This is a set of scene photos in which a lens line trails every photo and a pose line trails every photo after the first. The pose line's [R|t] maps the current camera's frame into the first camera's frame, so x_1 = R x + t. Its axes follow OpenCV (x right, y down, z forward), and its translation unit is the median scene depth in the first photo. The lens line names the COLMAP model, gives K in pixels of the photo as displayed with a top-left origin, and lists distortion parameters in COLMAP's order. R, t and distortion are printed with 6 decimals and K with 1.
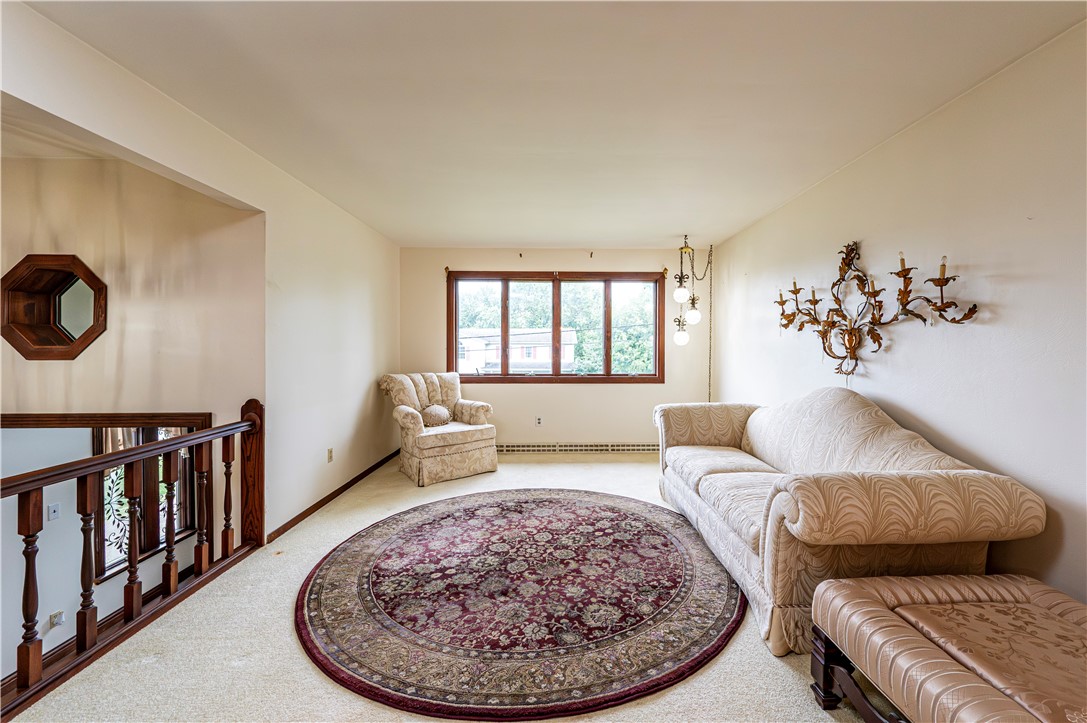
lens RADIAL K [[451.5, 0, 565.1], [0, 451.5, 356.1], [0, 0, 1]] dist [0.000533, -0.000180]
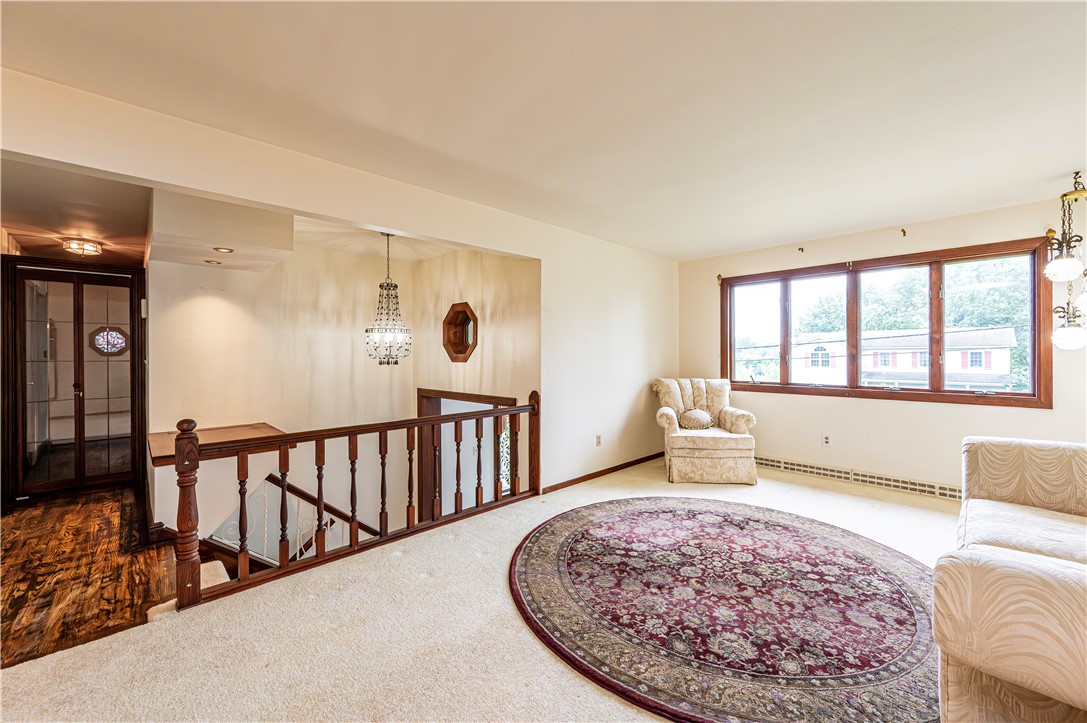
lens RADIAL K [[438.1, 0, 543.5], [0, 438.1, 361.5], [0, 0, 1]] dist [-0.000269, -0.000244]
pose [[0.669866, 0.008534, -0.742433, 0.349610], [-0.010387, 0.999944, 0.002122, -0.001317], [0.742409, 0.006290, 0.669917, 0.086132]]
